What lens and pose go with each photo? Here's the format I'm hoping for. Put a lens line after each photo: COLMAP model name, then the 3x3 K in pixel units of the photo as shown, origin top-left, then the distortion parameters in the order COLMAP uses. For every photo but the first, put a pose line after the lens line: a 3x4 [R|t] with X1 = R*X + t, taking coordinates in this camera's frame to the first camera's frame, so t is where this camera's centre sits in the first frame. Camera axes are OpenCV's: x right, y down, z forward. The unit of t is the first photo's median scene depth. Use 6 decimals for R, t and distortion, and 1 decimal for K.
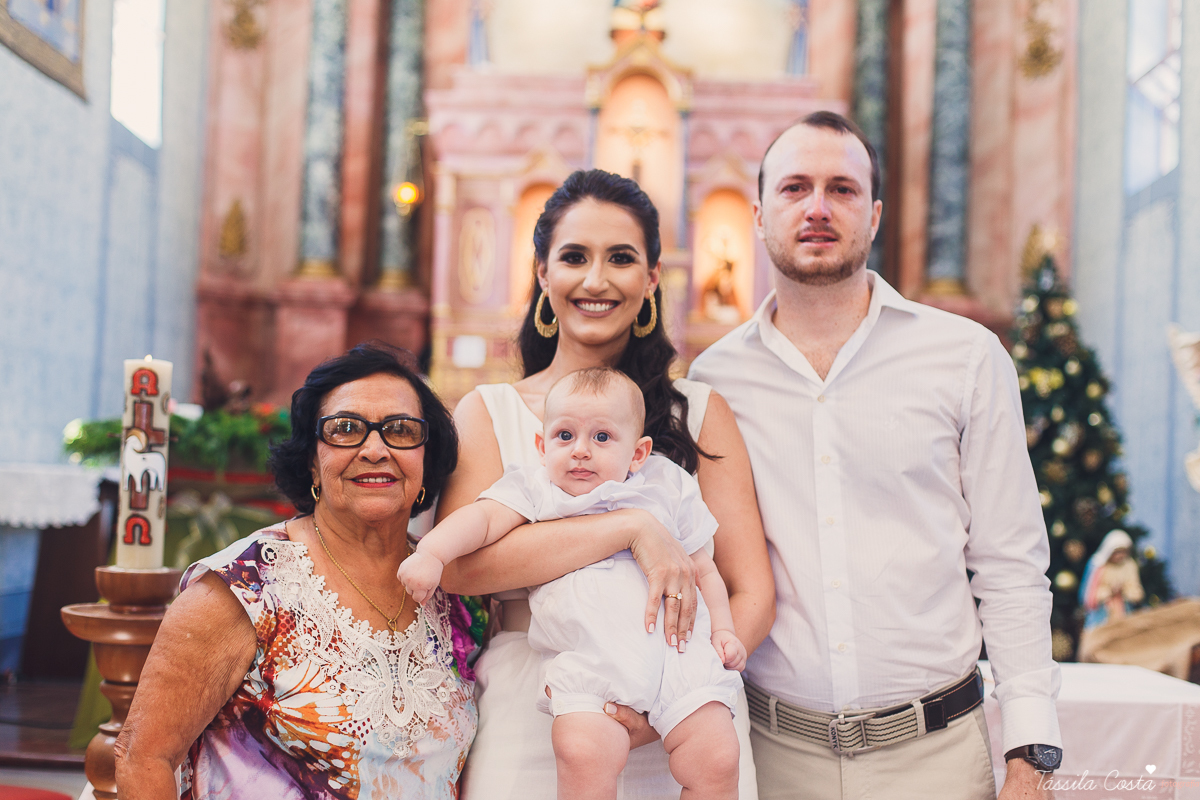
lens RADIAL K [[1761.3, 0, 600.0], [0, 1761.3, 400.0], [0, 0, 1]] dist [0.012813, -0.146658]
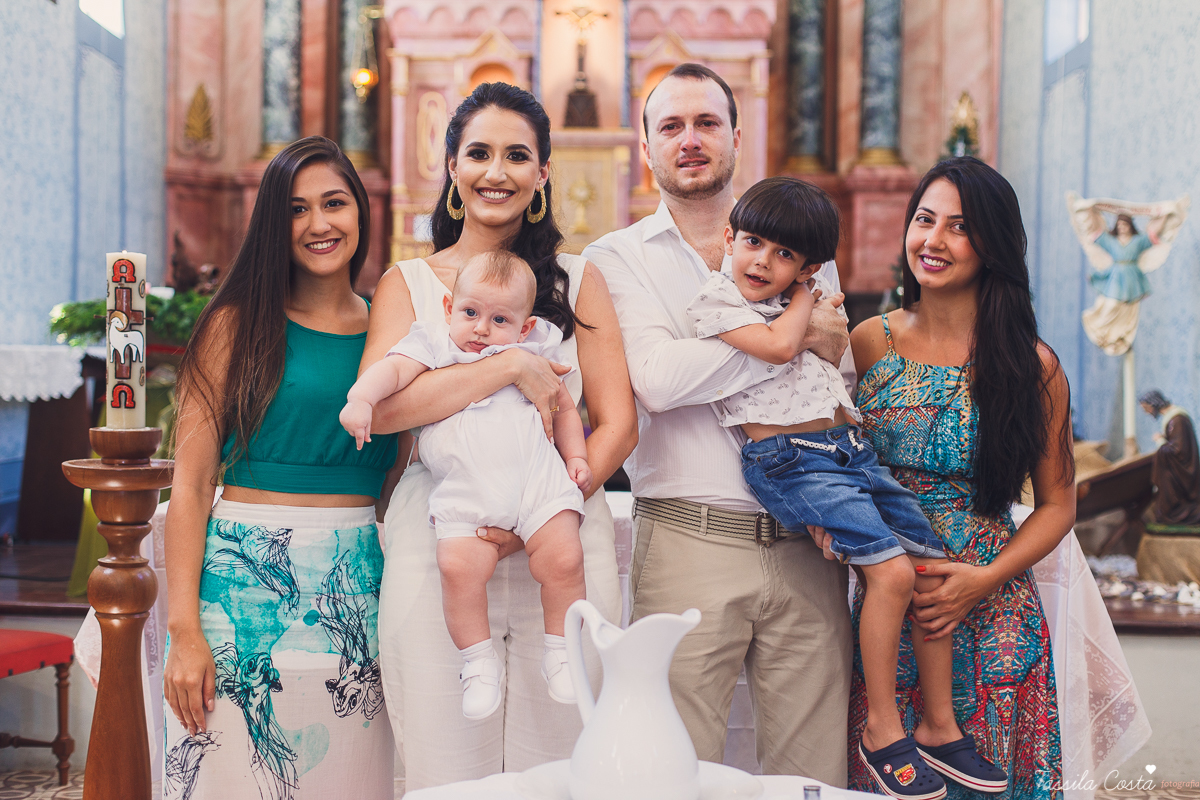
lens RADIAL K [[1755.0, 0, 600.0], [0, 1755.0, 400.0], [0, 0, 1]] dist [0.000599, -0.077520]
pose [[0.999642, -0.023640, 0.012503, 0.013342], [0.022632, 0.996897, 0.075390, -0.001605], [-0.014246, -0.075080, 0.997076, -0.055649]]
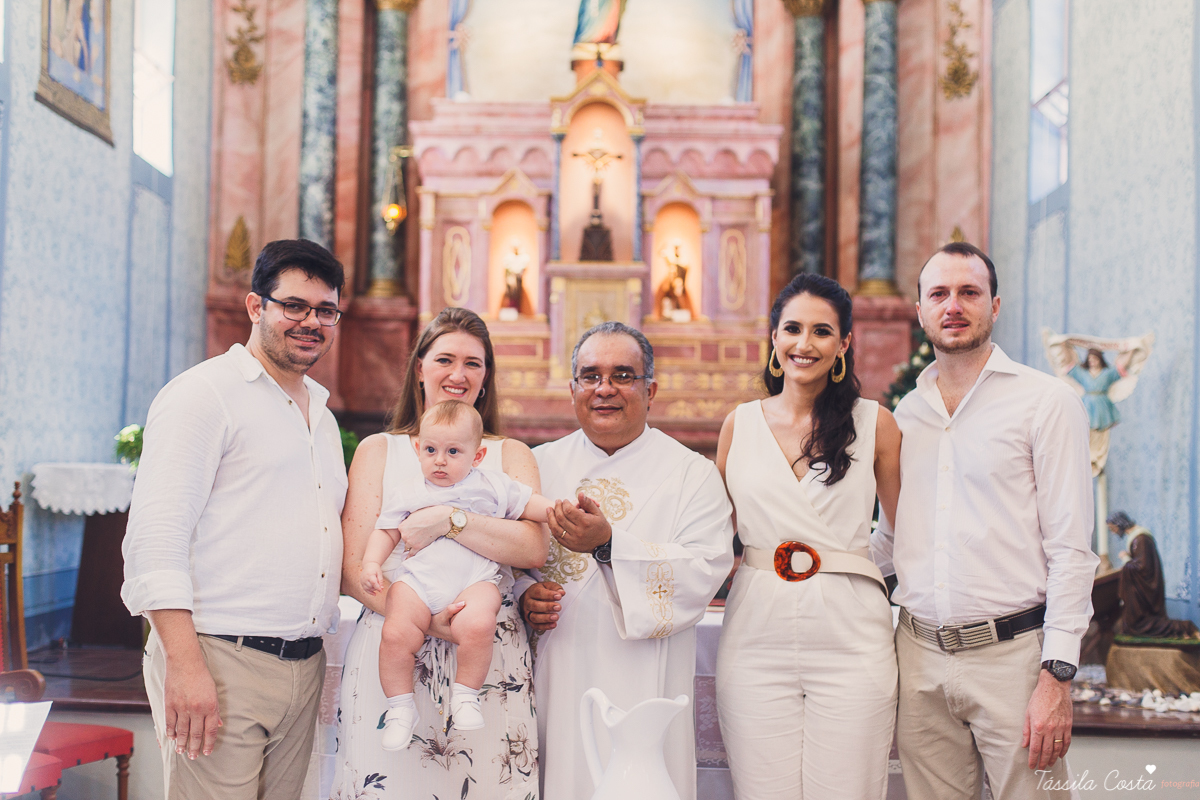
lens RADIAL K [[1752.9, 0, 600.0], [0, 1752.9, 400.0], [0, 0, 1]] dist [-0.012176, 0.005284]
pose [[0.999829, -0.017432, 0.006209, 0.012967], [0.017356, 0.999777, 0.012064, -0.008986], [-0.006418, -0.011954, 0.999908, -0.117319]]
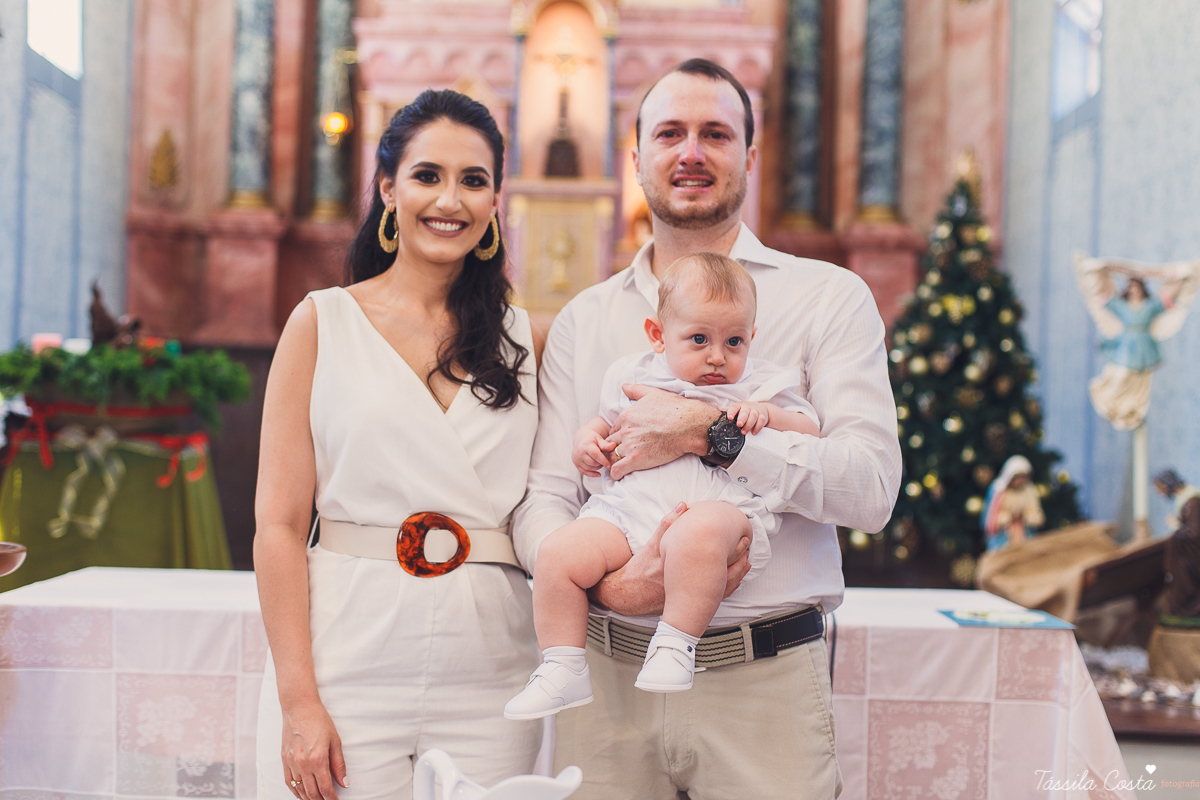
lens RADIAL K [[1761.3, 0, 600.0], [0, 1761.3, 400.0], [0, 0, 1]] dist [0.012813, -0.146658]
pose [[0.999926, -0.008301, 0.008880, 0.029887], [0.007928, 0.999121, 0.041169, -0.000802], [-0.009214, -0.041096, 0.999113, -0.001727]]
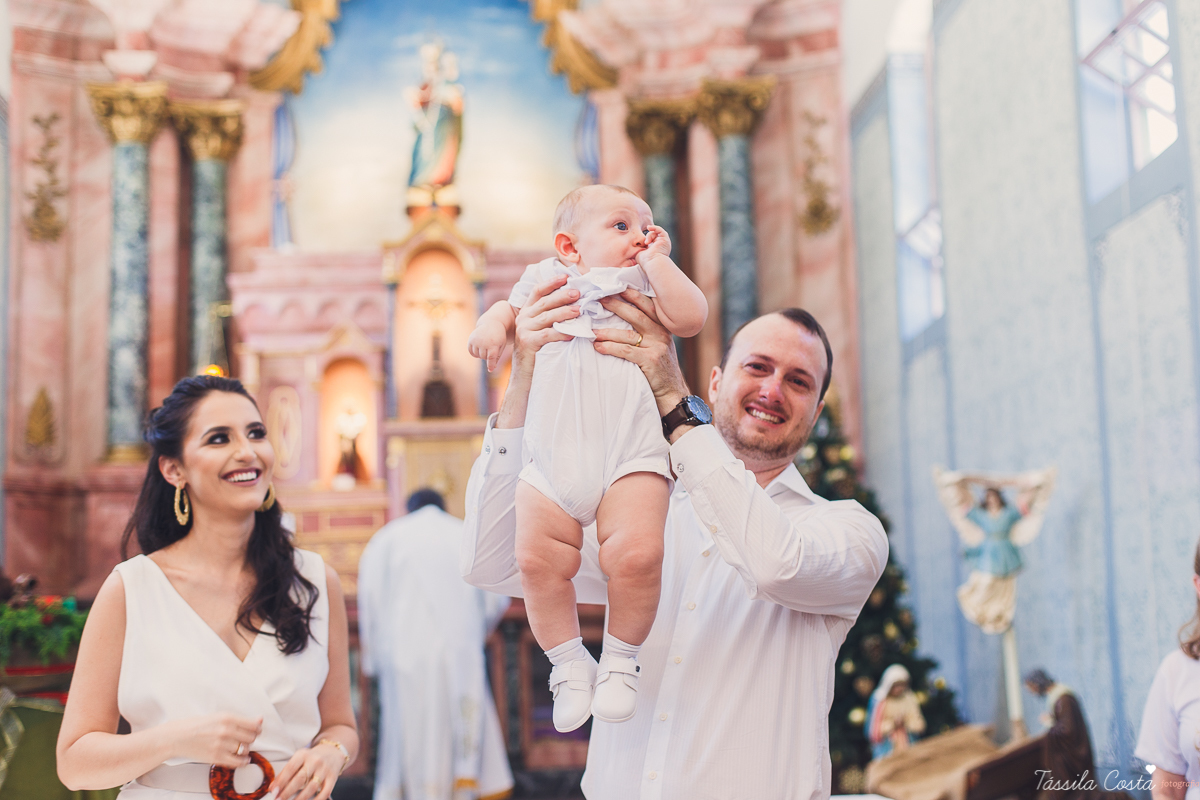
lens RADIAL K [[1761.3, 0, 600.0], [0, 1761.3, 400.0], [0, 0, 1]] dist [0.012813, -0.146658]
pose [[0.994783, -0.052825, 0.087267, 0.023443], [0.060418, 0.994393, -0.086790, -0.001312], [-0.082193, 0.091609, 0.992397, -0.024658]]
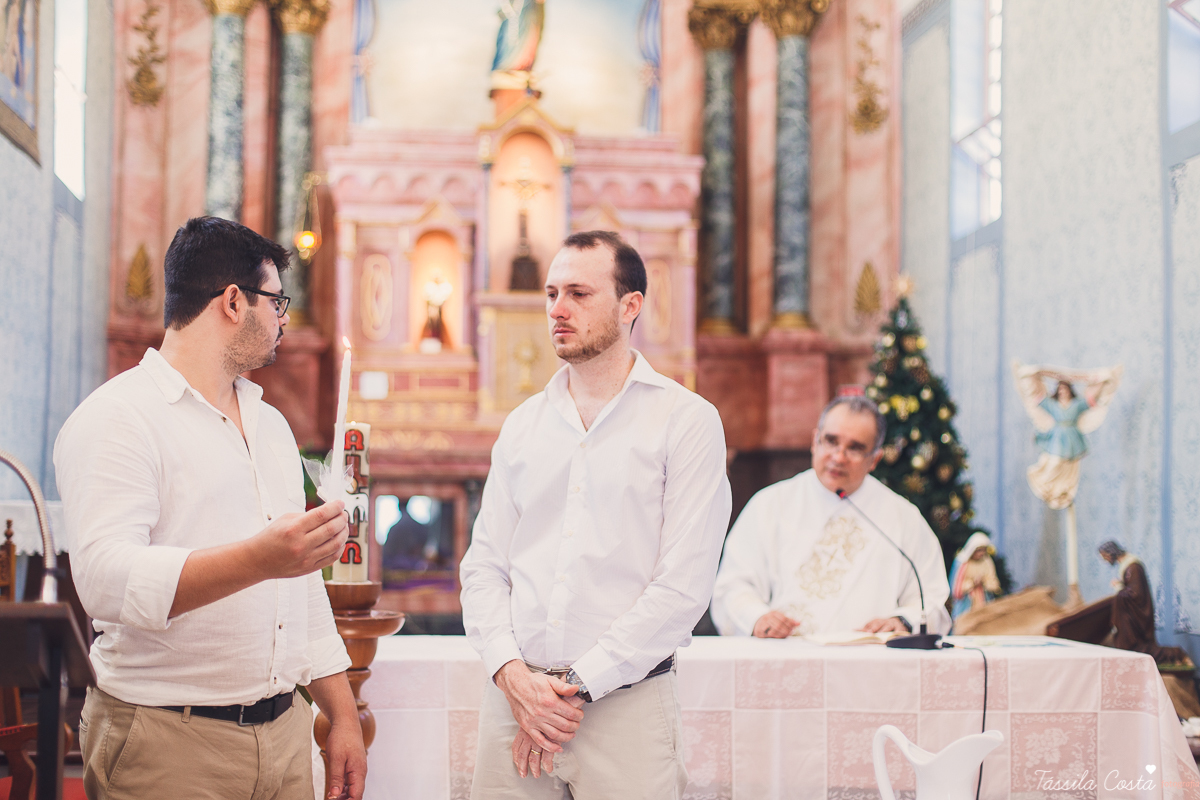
lens RADIAL K [[1755.0, 0, 600.0], [0, 1755.0, 400.0], [0, 0, 1]] dist [0.000599, -0.077520]
pose [[0.991641, -0.017728, 0.127803, -0.072012], [0.018703, 0.999804, -0.006436, -0.008376], [-0.127664, 0.008773, 0.991779, -0.097144]]
